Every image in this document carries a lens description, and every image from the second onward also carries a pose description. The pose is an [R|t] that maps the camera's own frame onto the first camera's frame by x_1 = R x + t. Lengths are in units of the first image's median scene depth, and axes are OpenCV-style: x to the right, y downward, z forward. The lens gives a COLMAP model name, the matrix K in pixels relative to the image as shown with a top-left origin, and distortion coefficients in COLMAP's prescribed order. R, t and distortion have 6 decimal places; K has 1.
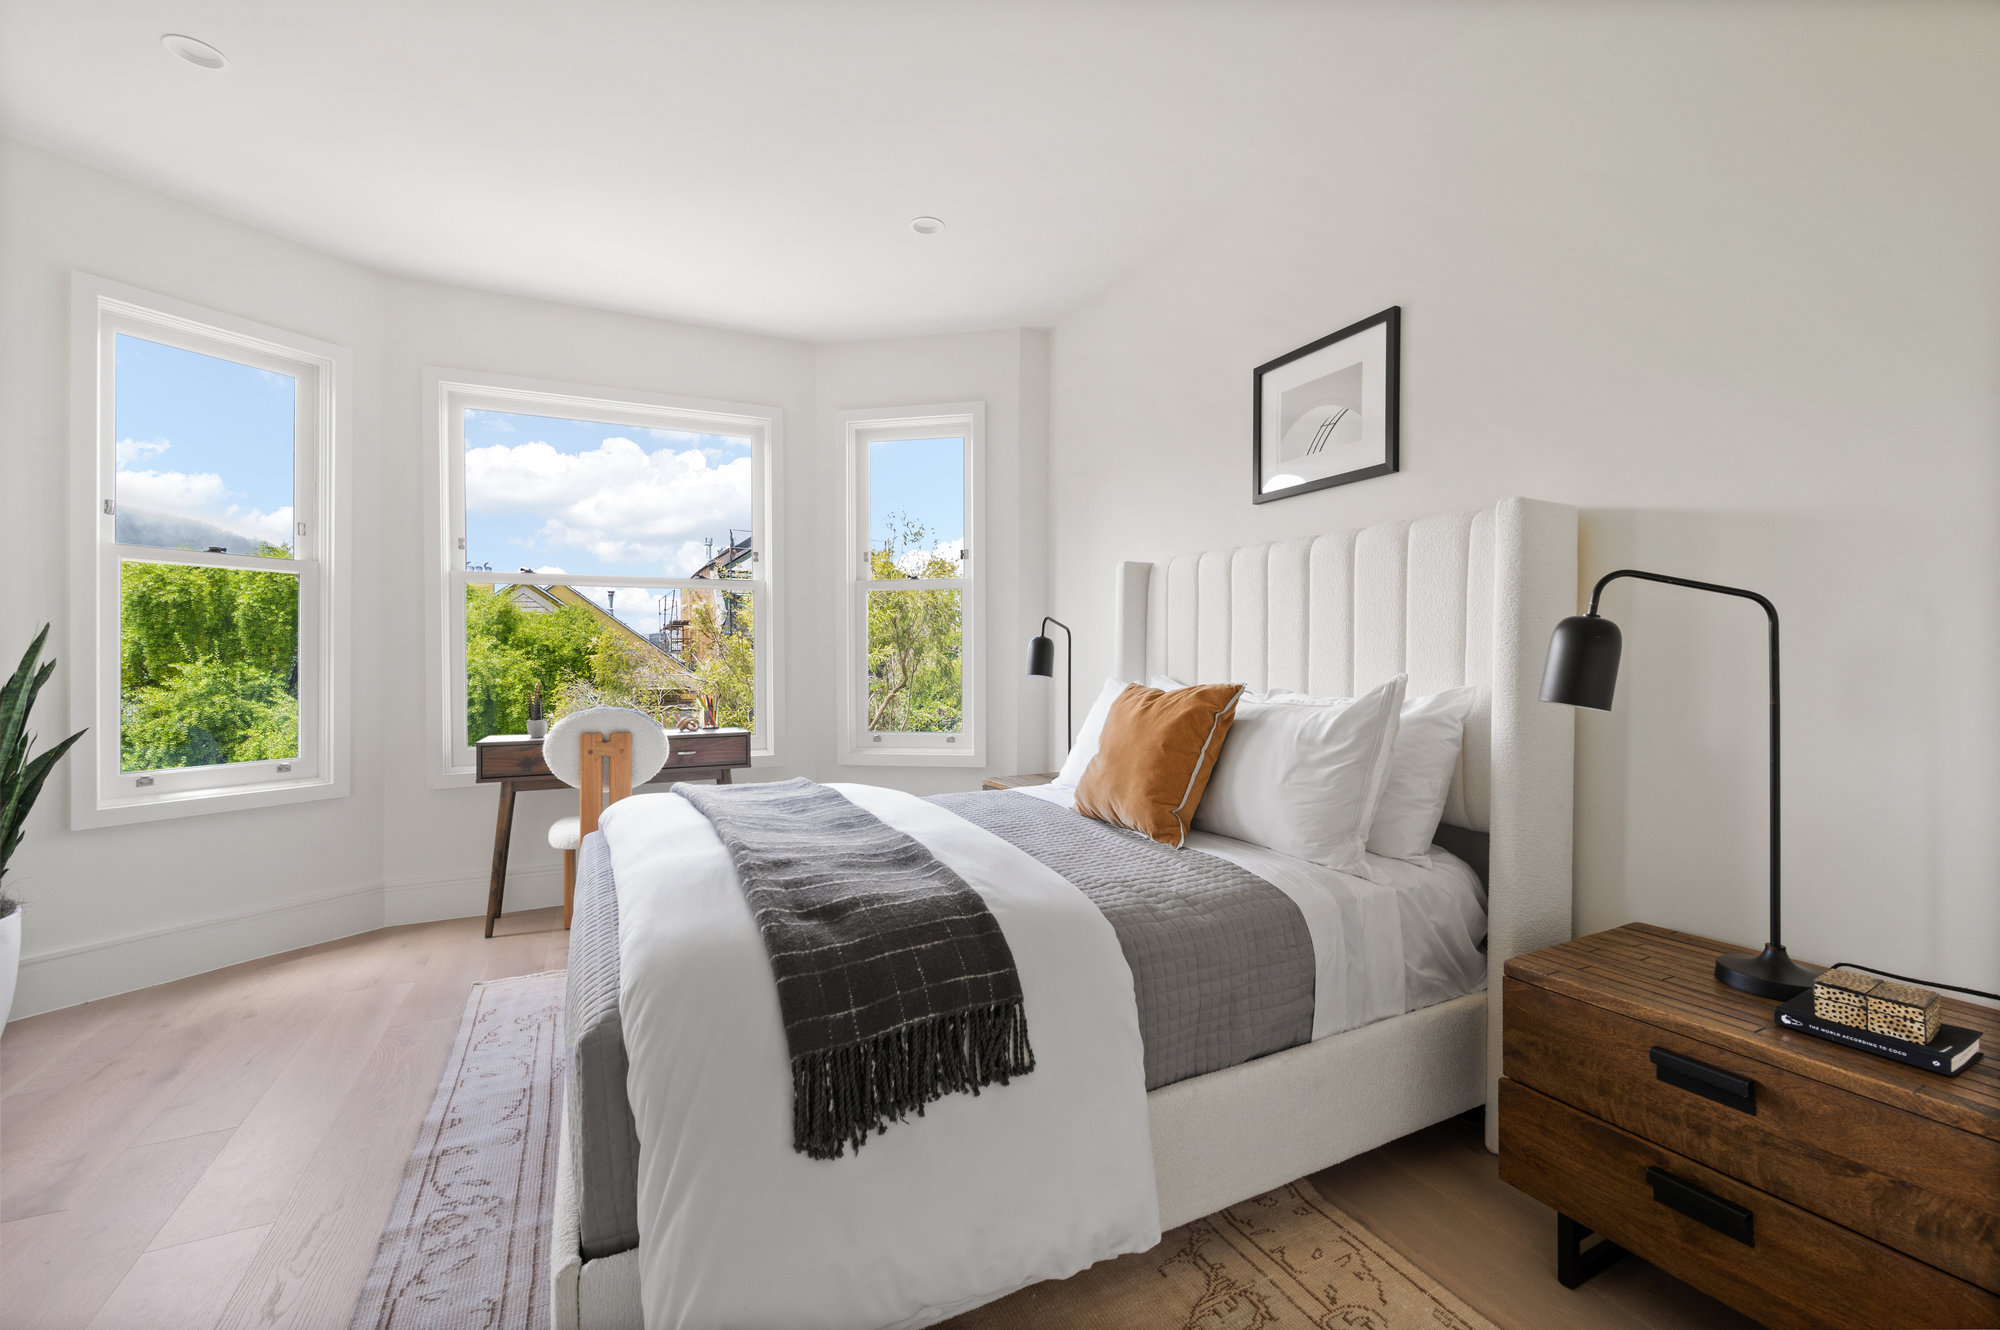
lens RADIAL K [[855.2, 0, 993.7], [0, 855.2, 657.7], [0, 0, 1]] dist [0.000799, 0.000522]
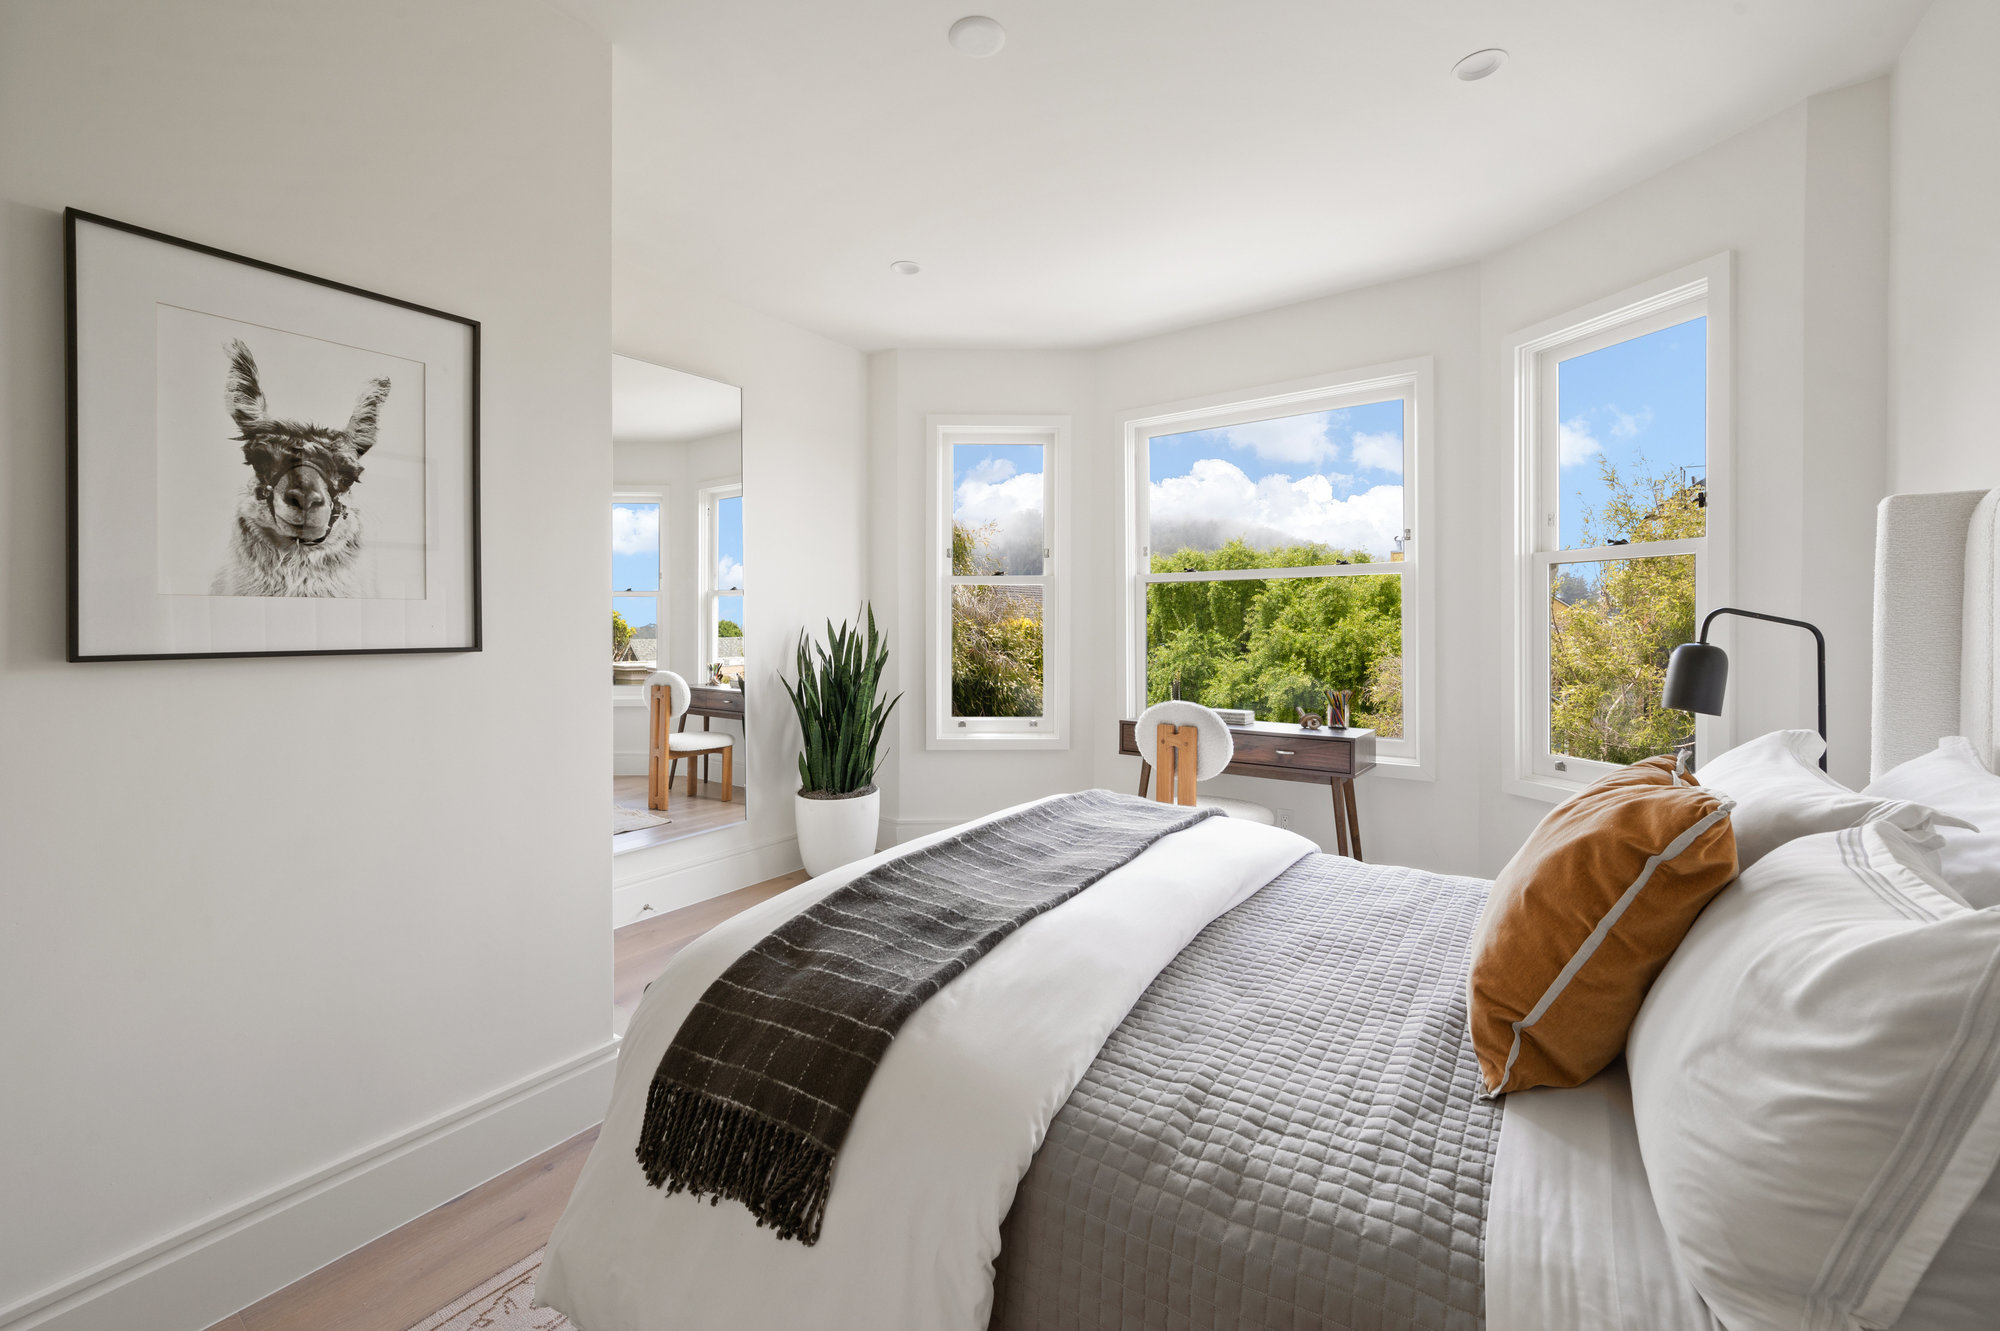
lens RADIAL K [[822.4, 0, 1046.3], [0, 822.4, 617.1], [0, 0, 1]] dist [-0.000237, 0.000565]
pose [[0.471123, 0.000912, -0.882067, 0.275724], [0.005282, 0.999979, 0.003855, -0.037816], [0.882052, -0.006475, 0.471108, 0.274192]]
